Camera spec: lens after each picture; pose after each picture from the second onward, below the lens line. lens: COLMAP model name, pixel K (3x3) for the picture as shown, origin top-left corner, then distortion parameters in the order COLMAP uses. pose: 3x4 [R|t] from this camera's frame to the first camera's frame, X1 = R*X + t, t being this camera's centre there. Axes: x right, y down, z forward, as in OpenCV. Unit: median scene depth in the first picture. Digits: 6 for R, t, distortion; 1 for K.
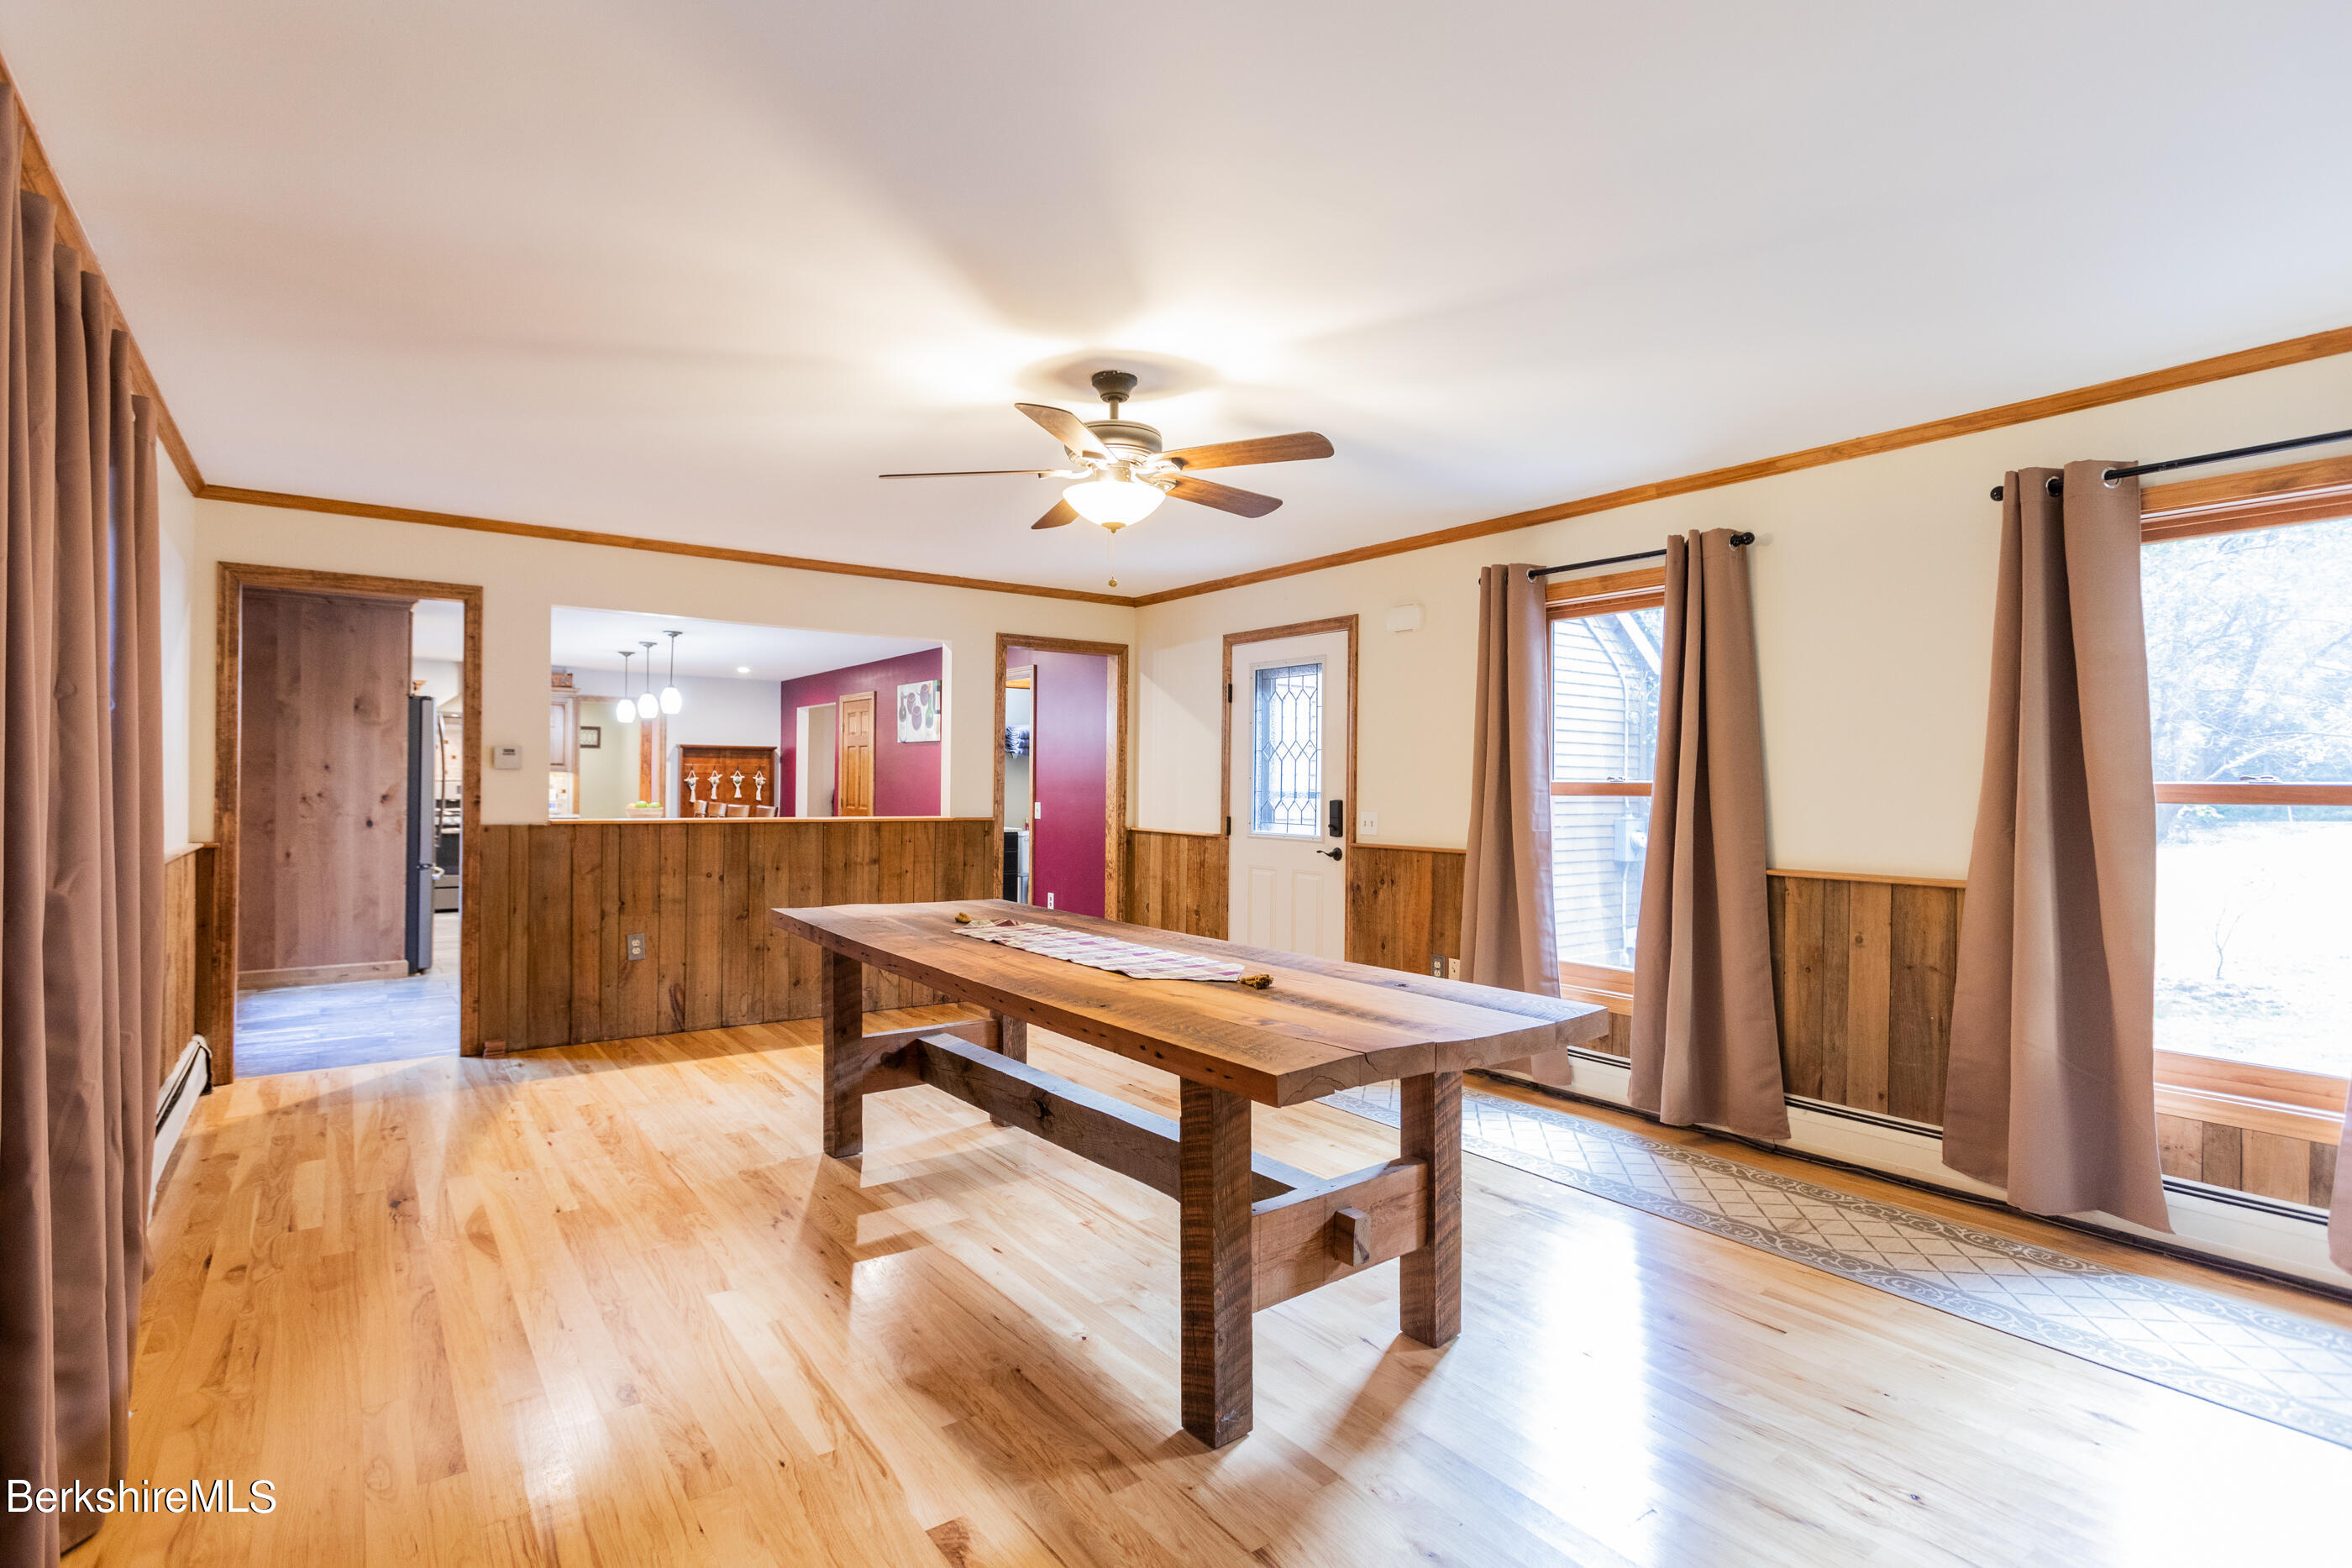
lens RADIAL K [[1126.2, 0, 1141.6], [0, 1126.2, 792.7], [0, 0, 1]] dist [-0.004158, 0.000717]
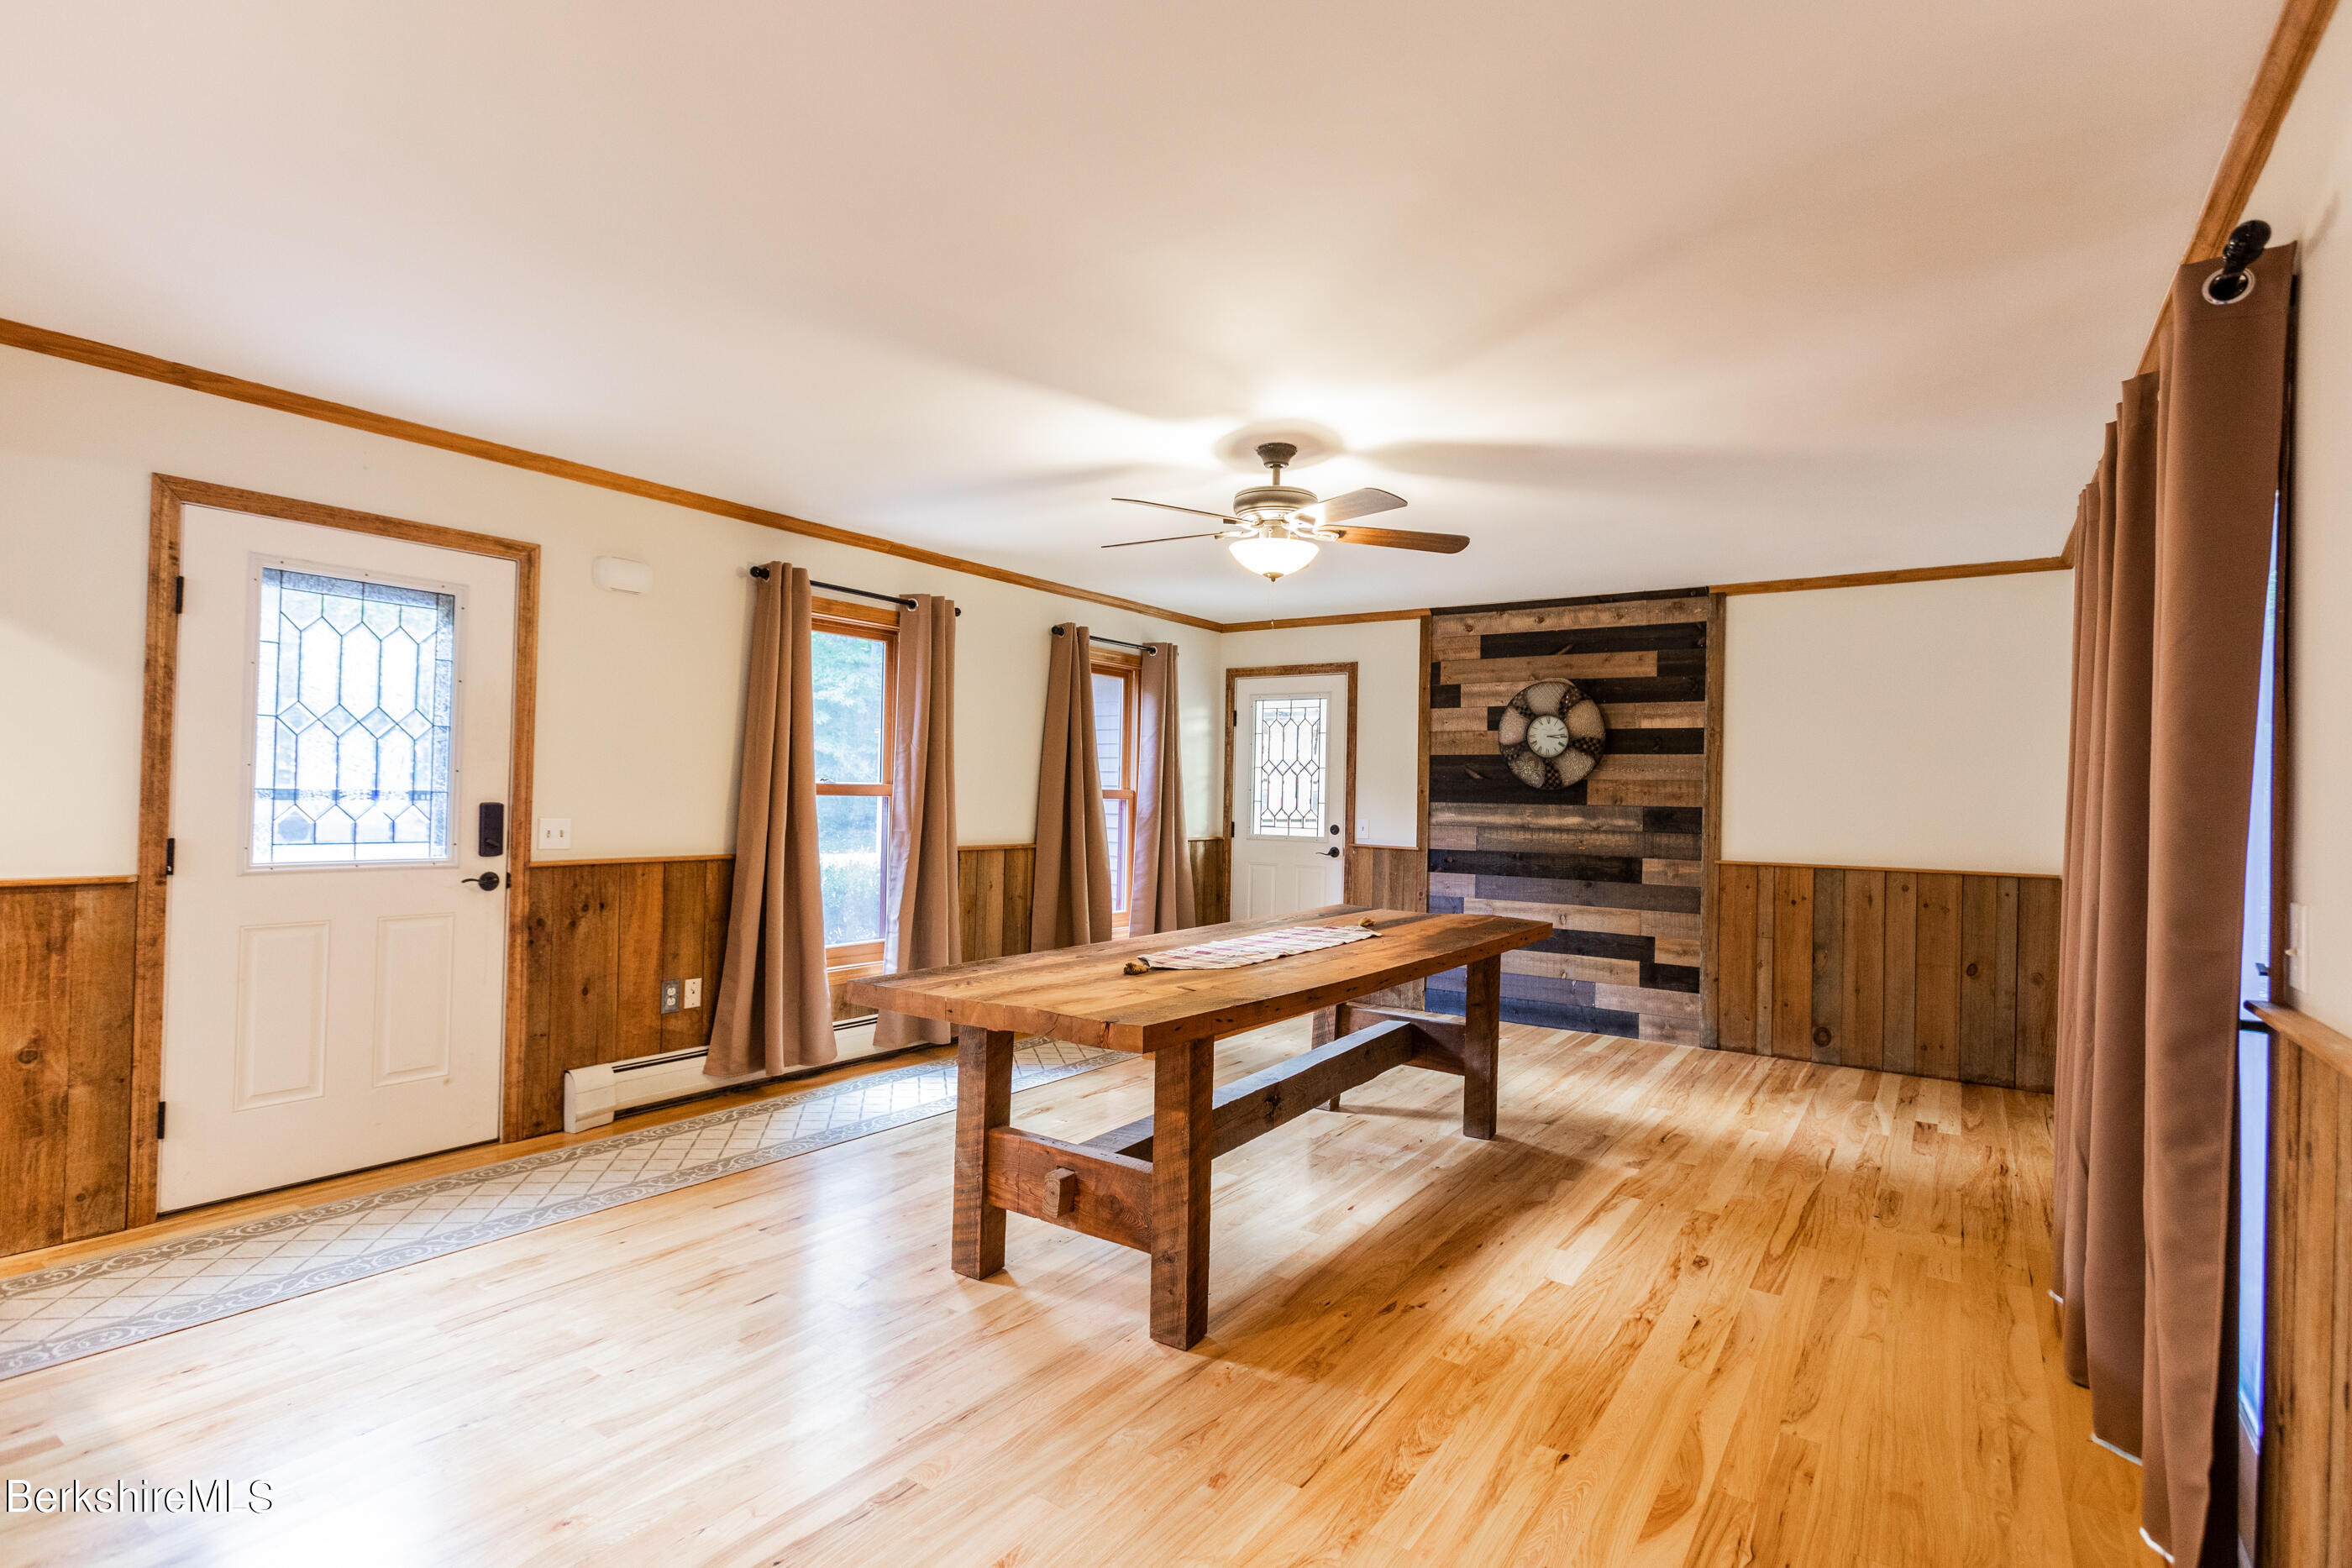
lens RADIAL K [[1155.2, 0, 1170.7], [0, 1155.2, 779.8], [0, 0, 1]] dist [-0.030355, 0.025539]
pose [[-0.342265, -0.005419, 0.939588, -0.690118], [-0.017375, 0.999849, -0.000563, -0.015782], [-0.939443, -0.016518, -0.342307, 0.936709]]
